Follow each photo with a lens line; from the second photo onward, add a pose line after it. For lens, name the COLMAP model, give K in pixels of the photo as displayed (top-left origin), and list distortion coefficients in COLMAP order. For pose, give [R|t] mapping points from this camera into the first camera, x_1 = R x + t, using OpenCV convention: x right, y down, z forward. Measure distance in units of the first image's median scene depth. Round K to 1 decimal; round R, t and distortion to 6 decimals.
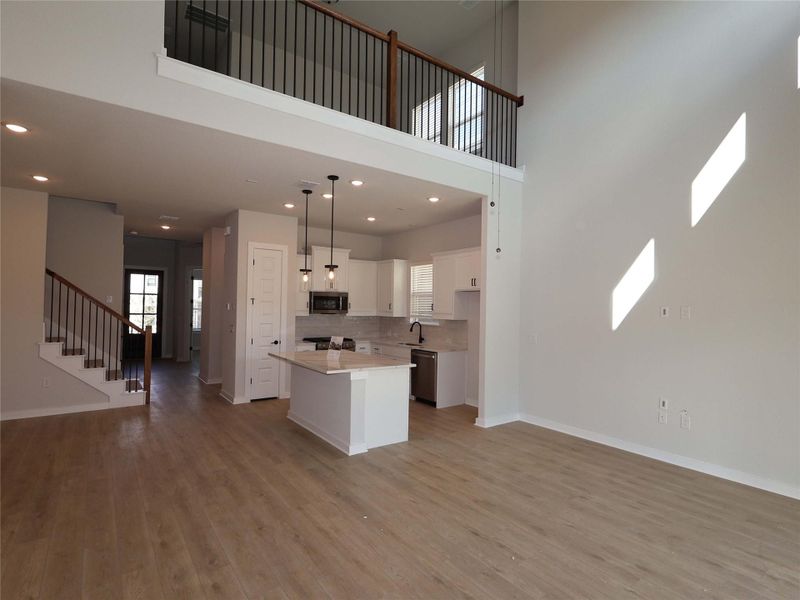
lens RADIAL K [[418.0, 0, 402.9], [0, 418.0, 300.6], [0, 0, 1]] dist [-0.001660, -0.000278]
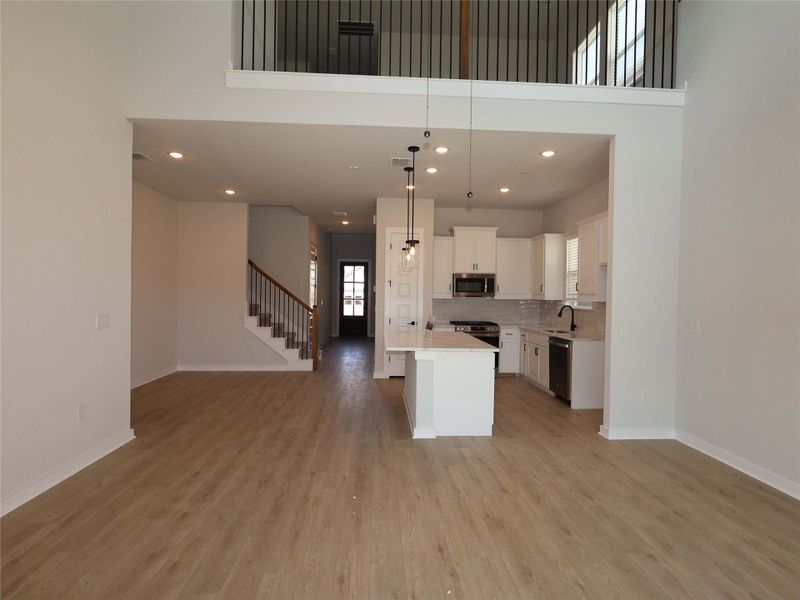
lens RADIAL K [[418.0, 0, 402.9], [0, 418.0, 300.6], [0, 0, 1]] dist [-0.001660, -0.000278]
pose [[0.841813, 0.002639, -0.539763, 0.295127], [0.008609, 0.999795, 0.018315, 0.031934], [0.539701, -0.020064, 0.841618, 0.155236]]
